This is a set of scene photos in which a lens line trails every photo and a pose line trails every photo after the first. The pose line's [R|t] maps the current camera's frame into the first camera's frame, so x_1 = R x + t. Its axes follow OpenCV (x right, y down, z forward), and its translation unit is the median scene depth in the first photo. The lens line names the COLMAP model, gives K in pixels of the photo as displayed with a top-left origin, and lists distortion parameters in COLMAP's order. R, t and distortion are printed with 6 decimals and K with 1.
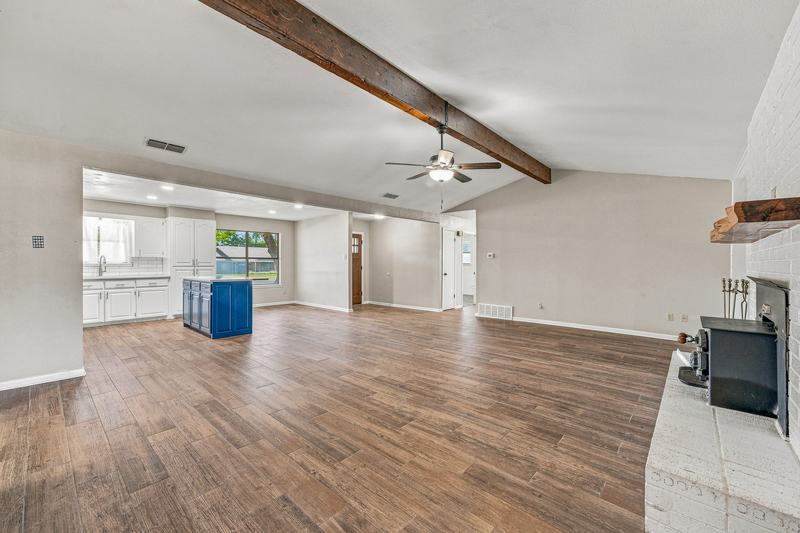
lens RADIAL K [[325.6, 0, 399.9], [0, 325.6, 264.9], [0, 0, 1]] dist [-0.054439, 0.042351]
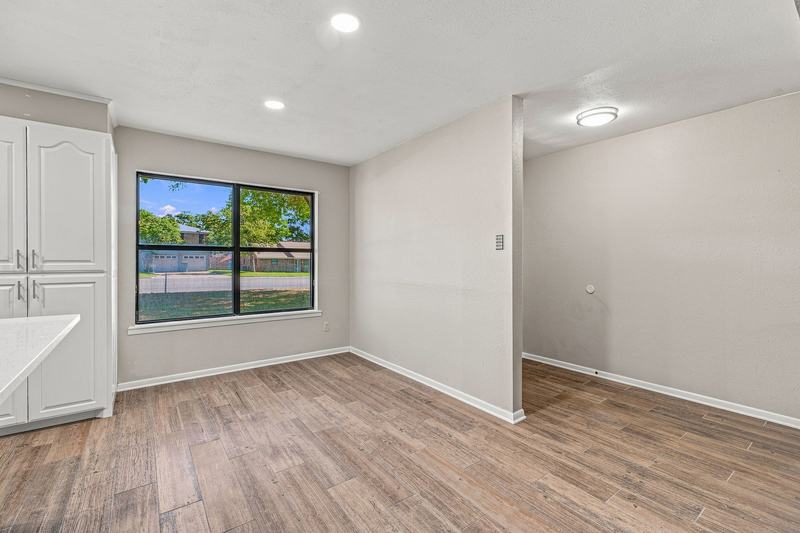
lens RADIAL K [[351.0, 0, 398.9], [0, 351.0, 259.1], [0, 0, 1]] dist [0.000749, -0.000261]
pose [[0.977426, -0.004015, -0.211240, -0.387420], [0.002066, 0.999953, -0.009450, -0.008998], [0.211268, 0.008800, 0.977389, 1.322710]]
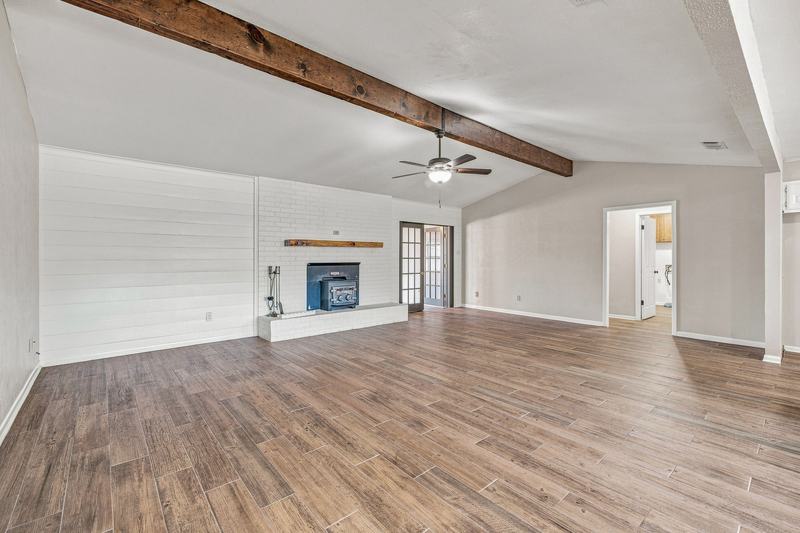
lens RADIAL K [[351.0, 0, 398.9], [0, 351.0, 259.1], [0, 0, 1]] dist [0.000749, -0.000261]
pose [[-0.990860, -0.005487, 0.134780, 0.096460], [-0.004357, 0.999953, 0.008678, -0.011516], [-0.134821, 0.008011, -0.990838, 2.011662]]
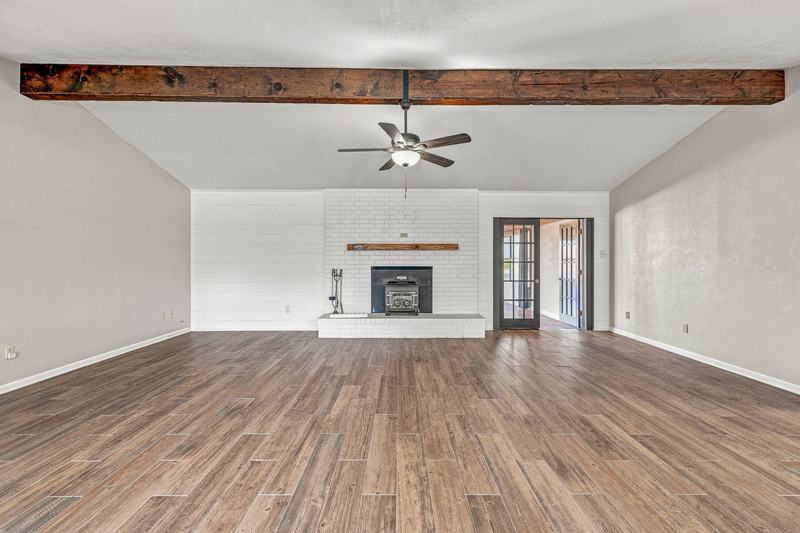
lens RADIAL K [[338.8, 0, 397.2], [0, 338.8, 259.8], [0, 0, 1]] dist [0.000924, -0.000363]
pose [[-0.663380, -0.000219, 0.748282, -0.483472], [-0.000730, 1.000000, -0.000355, -0.008732], [-0.748282, -0.000782, -0.663380, 1.484887]]
